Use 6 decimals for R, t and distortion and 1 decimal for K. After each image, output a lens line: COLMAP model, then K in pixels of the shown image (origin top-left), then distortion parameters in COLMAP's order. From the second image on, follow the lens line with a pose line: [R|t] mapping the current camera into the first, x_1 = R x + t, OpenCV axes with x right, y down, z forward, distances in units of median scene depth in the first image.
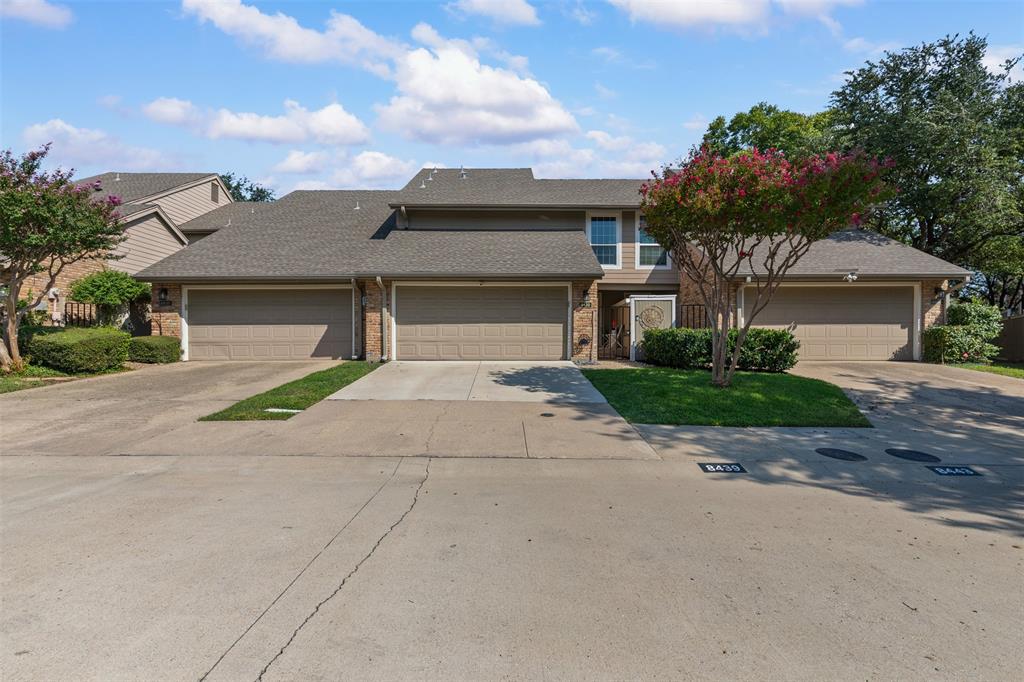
lens RADIAL K [[463.8, 0, 507.1], [0, 463.8, 336.5], [0, 0, 1]] dist [0.010475, -0.003751]
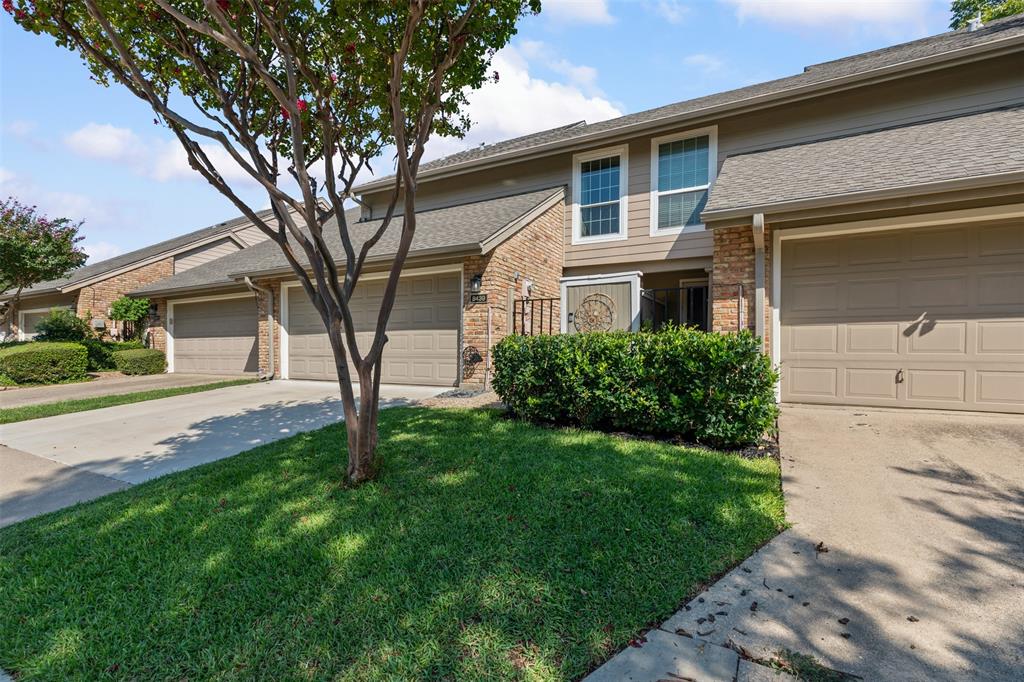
lens RADIAL K [[463.8, 0, 514.3], [0, 463.8, 350.1], [0, 0, 1]] dist [0.010475, -0.003751]
pose [[0.874501, 0.000965, -0.485023, 0.482428], [0.001638, 0.999986, 0.004943, -0.002577], [0.485021, -0.005117, 0.874487, 0.458070]]
